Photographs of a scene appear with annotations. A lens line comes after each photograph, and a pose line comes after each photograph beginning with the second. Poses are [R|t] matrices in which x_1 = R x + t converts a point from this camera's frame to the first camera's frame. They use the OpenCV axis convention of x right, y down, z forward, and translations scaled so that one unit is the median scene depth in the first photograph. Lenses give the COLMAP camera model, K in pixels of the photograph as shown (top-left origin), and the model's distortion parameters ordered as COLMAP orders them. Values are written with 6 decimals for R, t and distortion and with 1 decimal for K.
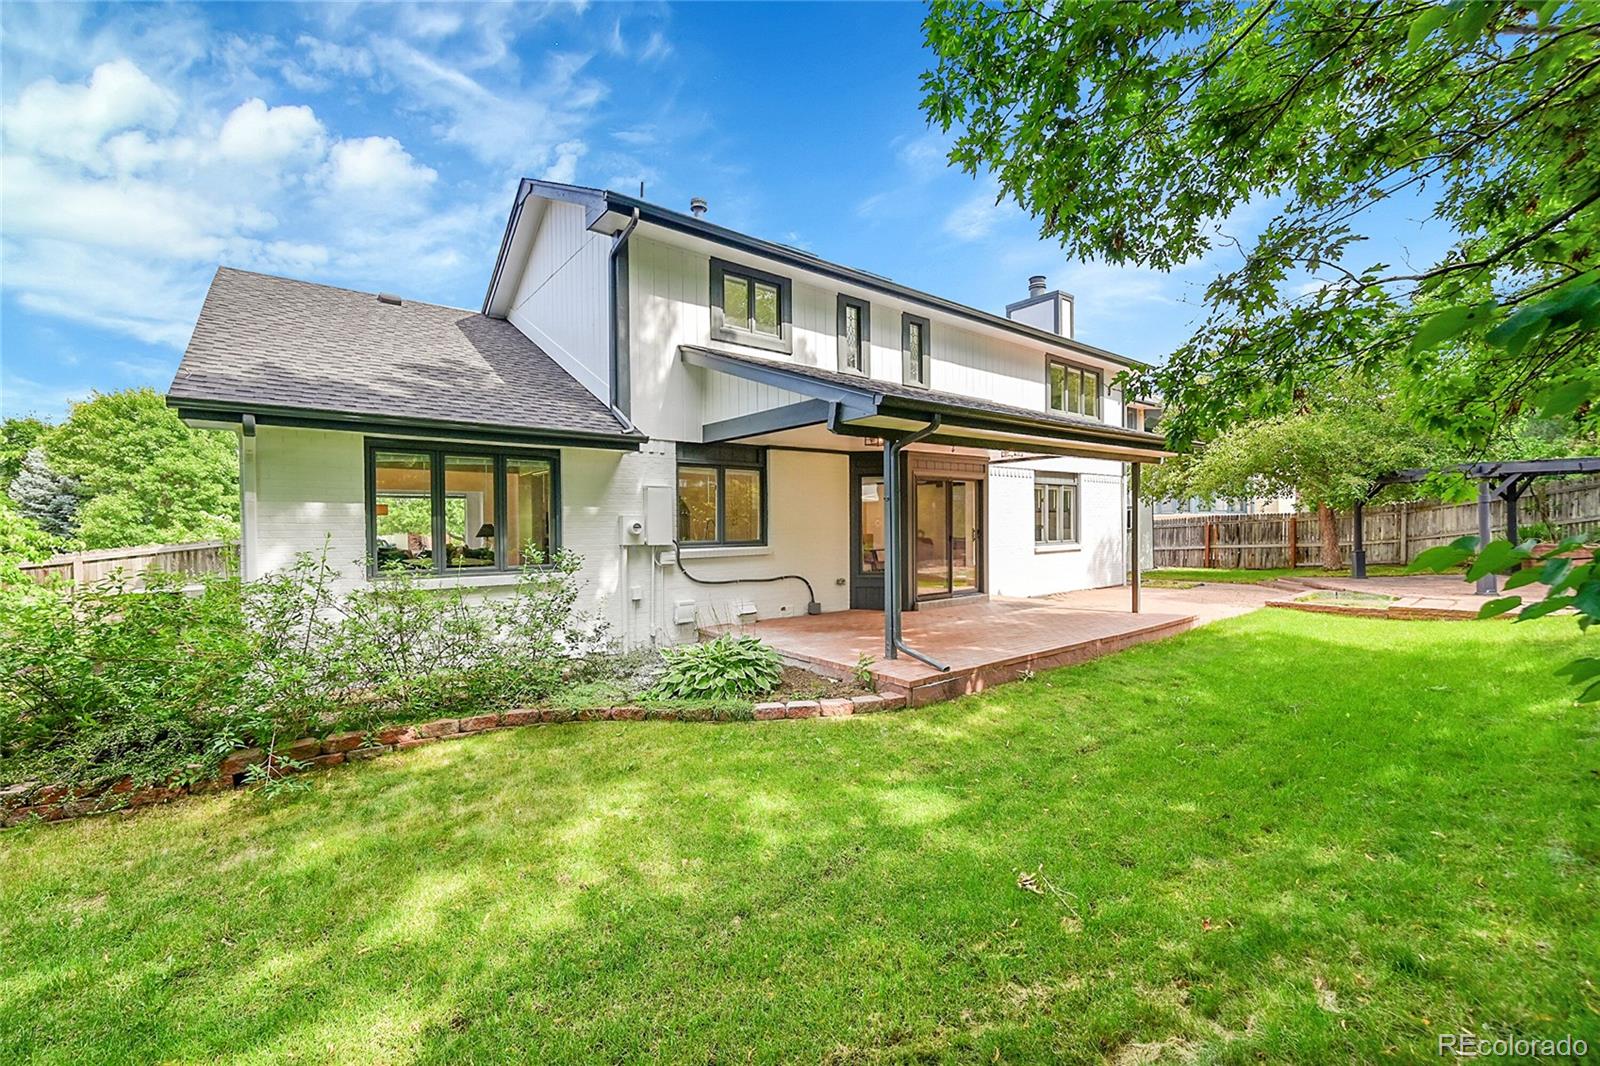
lens RADIAL K [[641.0, 0, 796.4], [0, 641.0, 518.4], [0, 0, 1]] dist [-0.000461, -0.000011]
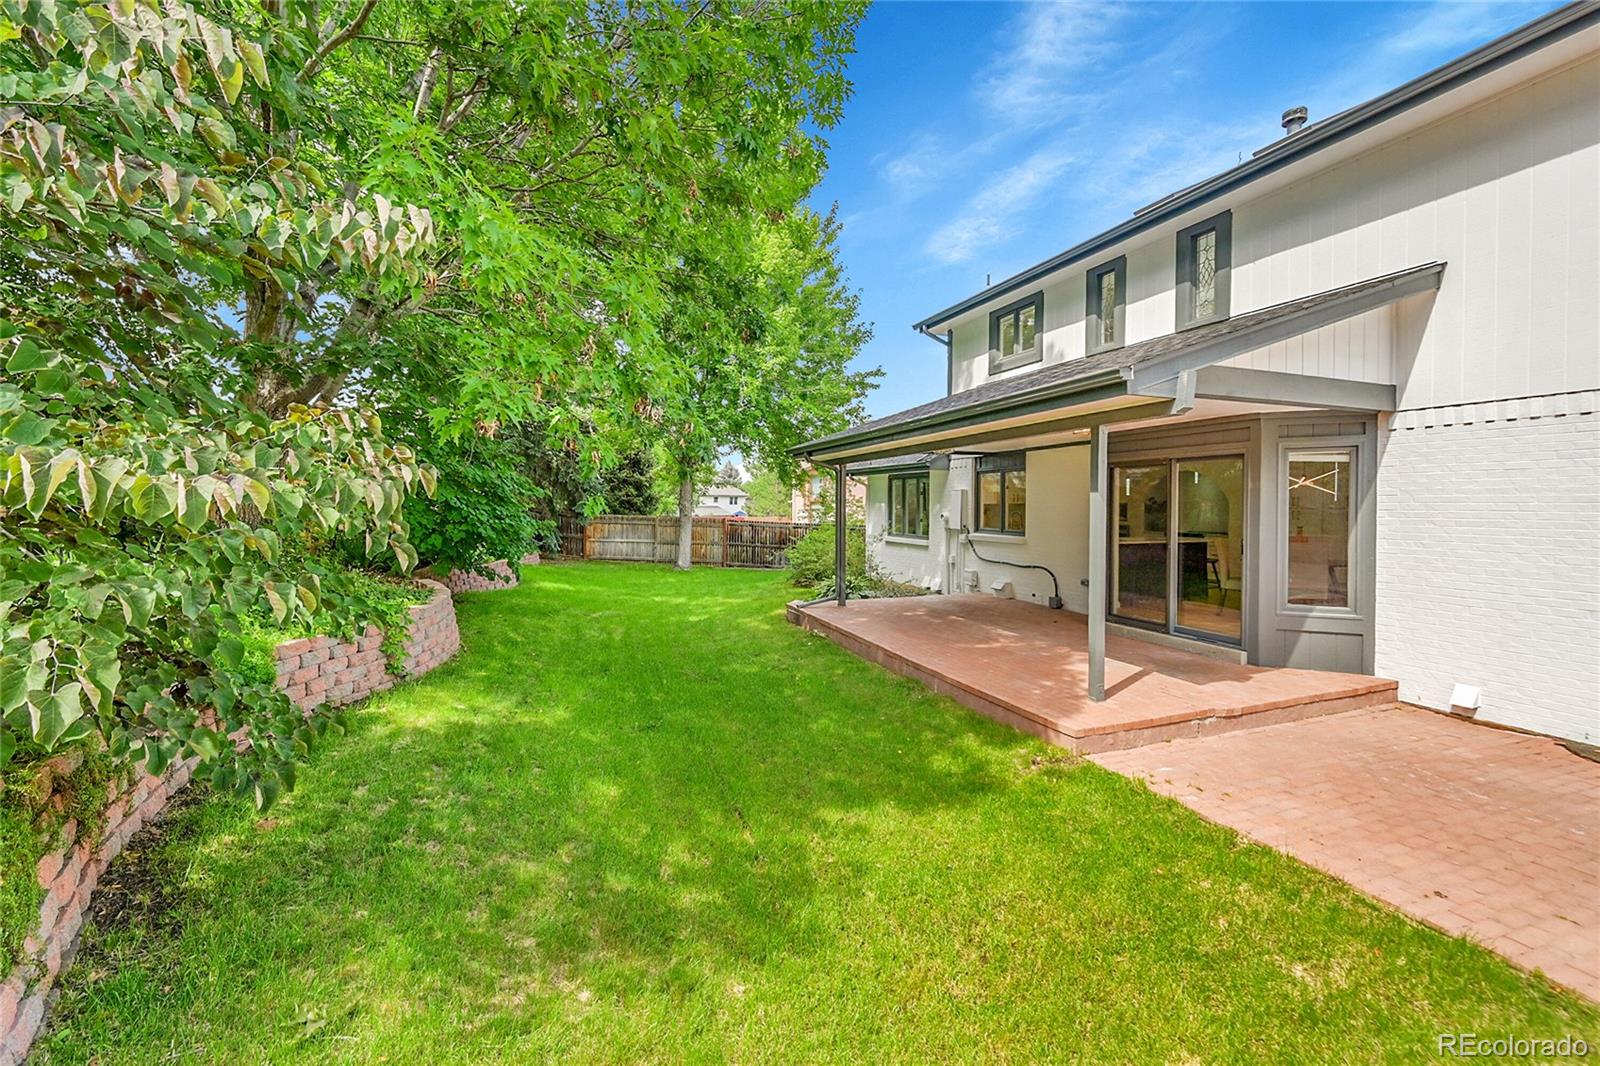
lens RADIAL K [[641.0, 0, 796.4], [0, 641.0, 518.4], [0, 0, 1]] dist [-0.000461, -0.000011]
pose [[-0.295727, 0.014081, -0.955169, 1.135458], [-0.020467, 0.999568, 0.021072, -0.004845], [0.955053, 0.025780, -0.295311, 0.925690]]
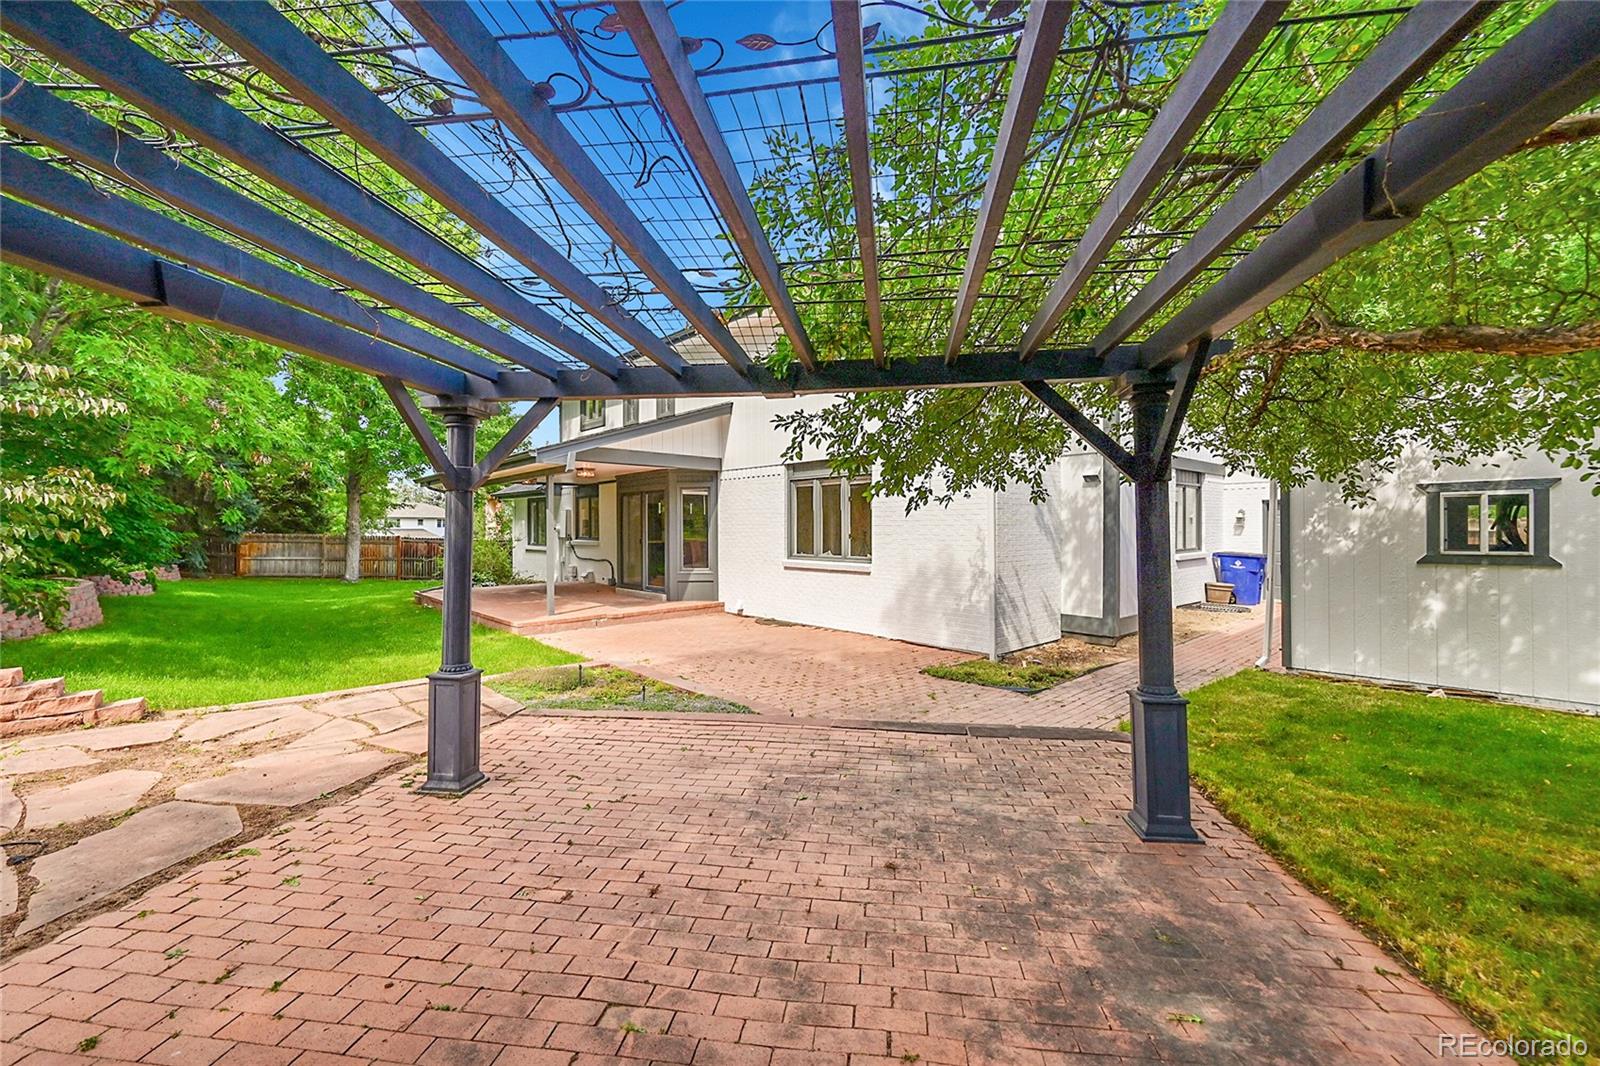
lens RADIAL K [[628.0, 0, 799.0], [0, 628.0, 534.8], [0, 0, 1]] dist [0.000440, -0.000018]
pose [[0.095089, 0.004874, -0.995457, 1.644336], [-0.012690, 0.999913, 0.003683, 0.013762], [0.995388, 0.012282, 0.095142, 1.342563]]
